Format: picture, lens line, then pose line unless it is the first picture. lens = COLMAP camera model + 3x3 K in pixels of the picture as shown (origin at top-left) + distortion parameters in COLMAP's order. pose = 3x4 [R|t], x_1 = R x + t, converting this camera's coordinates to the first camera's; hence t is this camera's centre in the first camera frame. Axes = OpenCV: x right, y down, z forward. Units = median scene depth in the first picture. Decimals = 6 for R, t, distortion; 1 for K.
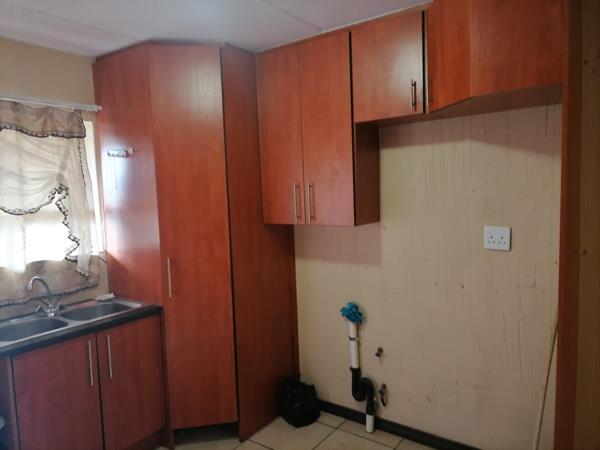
lens RADIAL K [[432.9, 0, 300.0], [0, 432.9, 225.0], [0, 0, 1]] dist [0.026620, -0.002341]
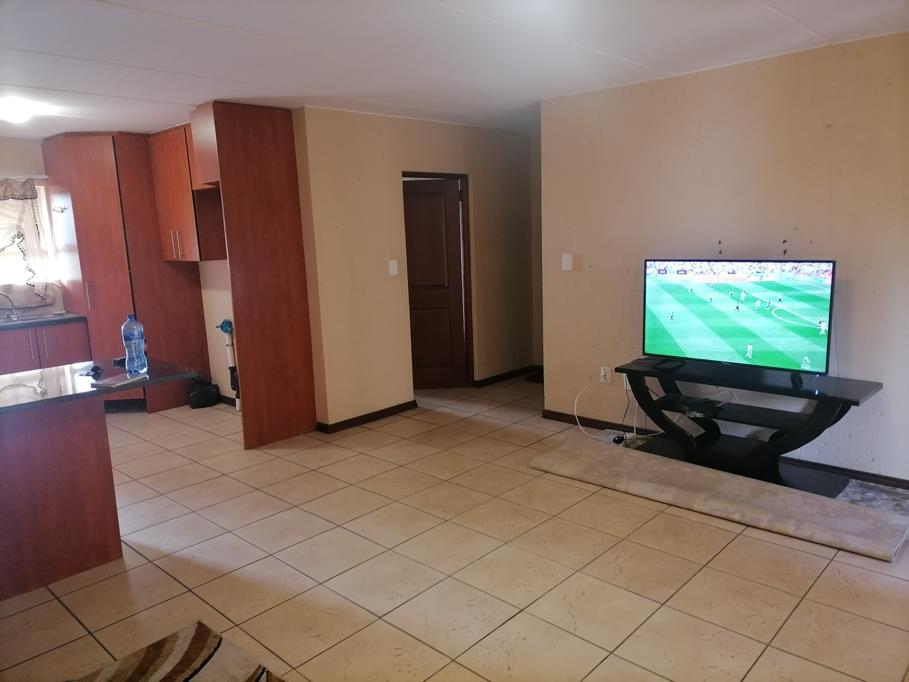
lens RADIAL K [[668.7, 0, 475.1], [0, 668.7, 338.7], [0, 0, 1]] dist [0.003733, 0.000495]
pose [[0.994247, 0.016266, -0.105868, 1.172937], [-0.007057, 0.996202, 0.086789, 0.055150], [0.106878, -0.085542, 0.990586, -1.052536]]
